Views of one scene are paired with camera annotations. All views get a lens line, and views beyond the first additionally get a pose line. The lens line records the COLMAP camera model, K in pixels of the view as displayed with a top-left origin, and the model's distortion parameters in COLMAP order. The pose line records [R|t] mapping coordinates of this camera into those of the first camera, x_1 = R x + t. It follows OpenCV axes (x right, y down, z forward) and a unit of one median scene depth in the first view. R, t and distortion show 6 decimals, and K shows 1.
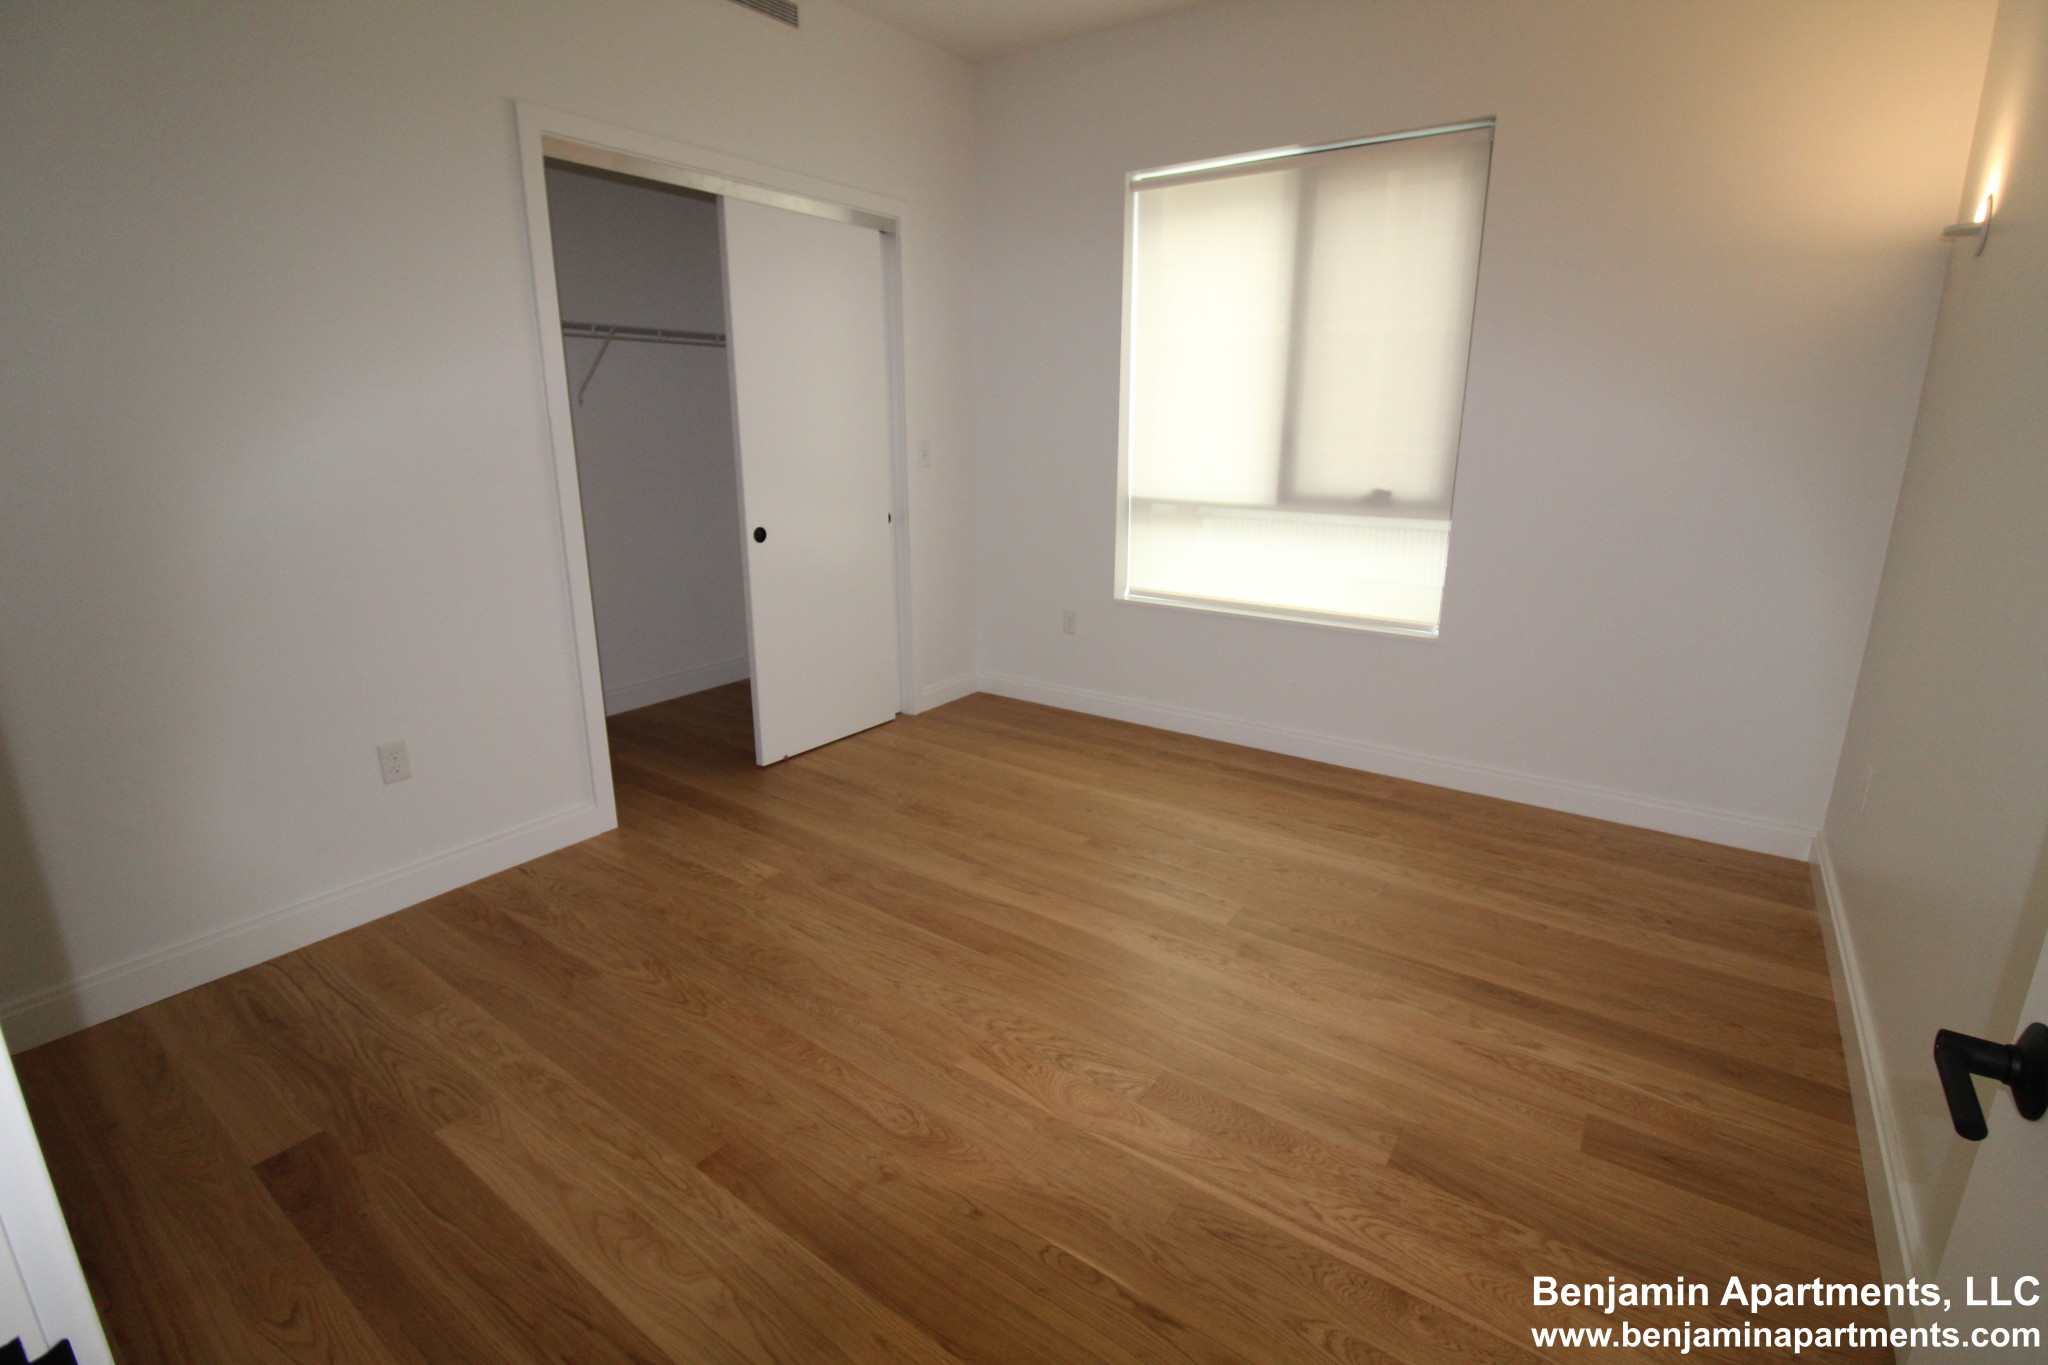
lens RADIAL K [[944.6, 0, 1018.3], [0, 944.6, 679.7], [0, 0, 1]] dist [-0.006798, -0.006539]
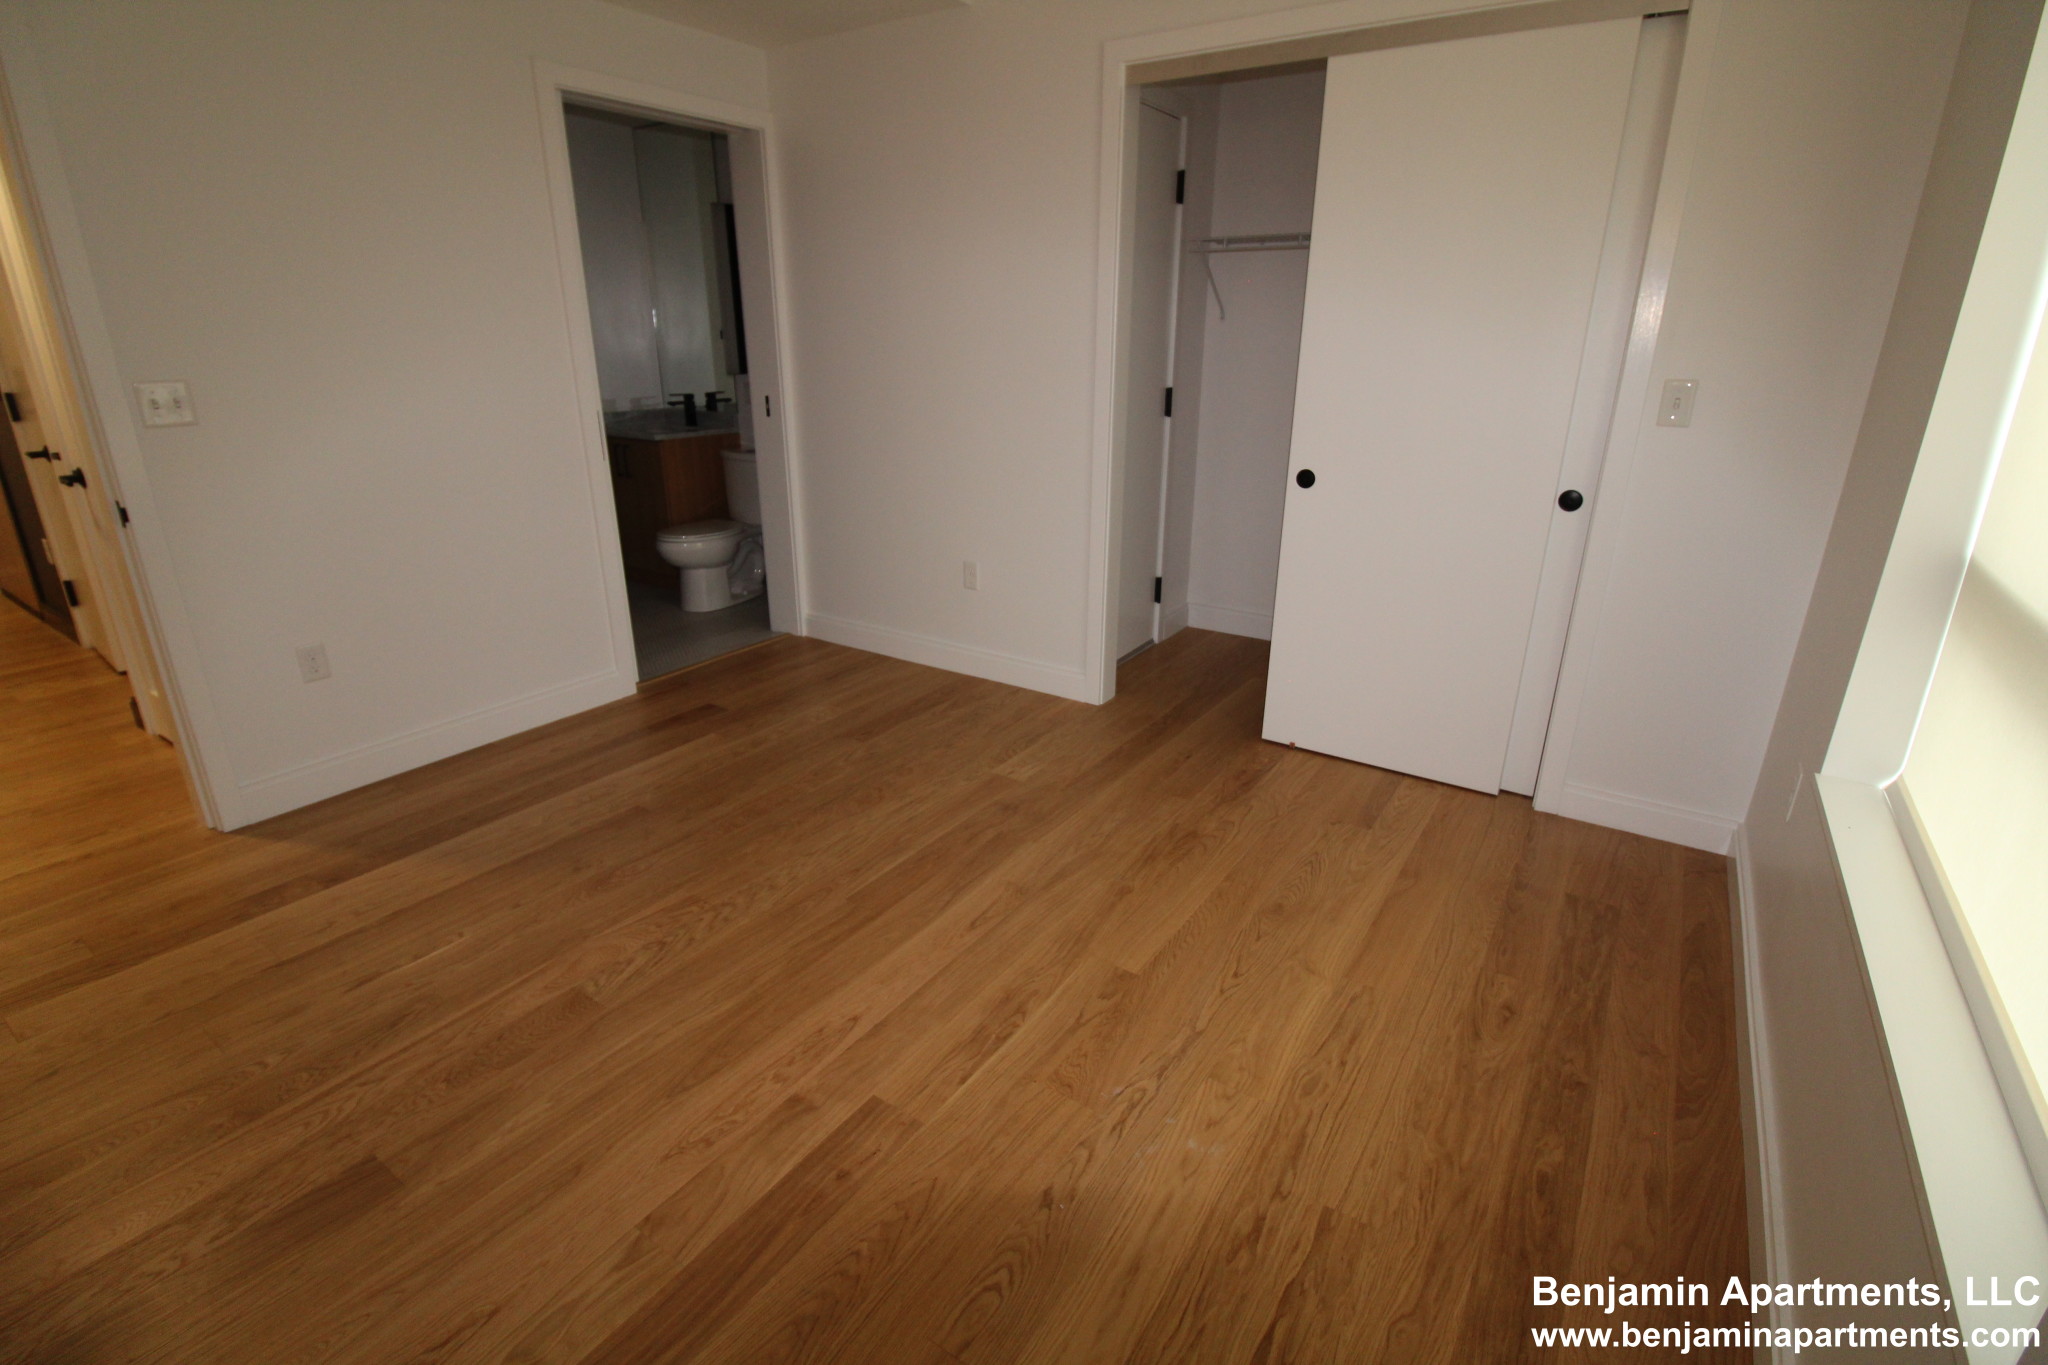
lens RADIAL K [[944.6, 0, 1020.4], [0, 944.6, 671.5], [0, 0, 1]] dist [-0.006798, -0.006539]
pose [[0.025010, 0.339701, -0.940201, 0.734448], [-0.271632, 0.907420, 0.320632, -0.256807], [0.962076, 0.247369, 0.114969, 0.914382]]
